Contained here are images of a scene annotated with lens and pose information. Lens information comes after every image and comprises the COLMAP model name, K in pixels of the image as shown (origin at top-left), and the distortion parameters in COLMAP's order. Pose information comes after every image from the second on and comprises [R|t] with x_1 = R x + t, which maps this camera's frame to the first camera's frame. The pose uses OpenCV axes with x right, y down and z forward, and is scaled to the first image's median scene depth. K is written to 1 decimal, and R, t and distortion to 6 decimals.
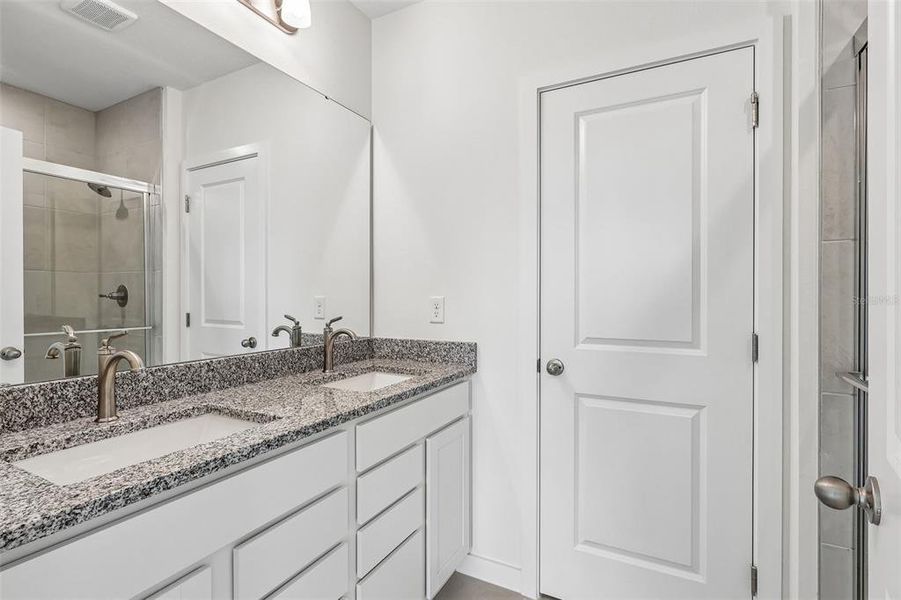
lens RADIAL K [[433.9, 0, 452.3], [0, 433.9, 293.4], [0, 0, 1]] dist [-0.002257, -0.000672]
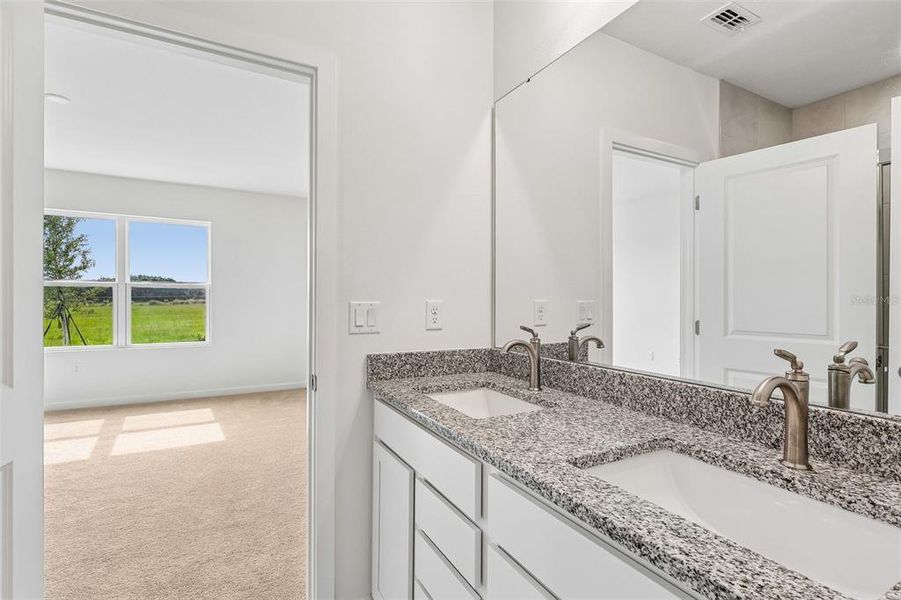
lens RADIAL K [[433.9, 0, 452.3], [0, 433.9, 293.4], [0, 0, 1]] dist [-0.002257, -0.000672]
pose [[-0.558915, -0.003899, -0.829216, 0.420520], [0.004744, 0.999958, -0.007900, -0.009463], [0.829212, -0.008349, -0.558872, 1.242330]]
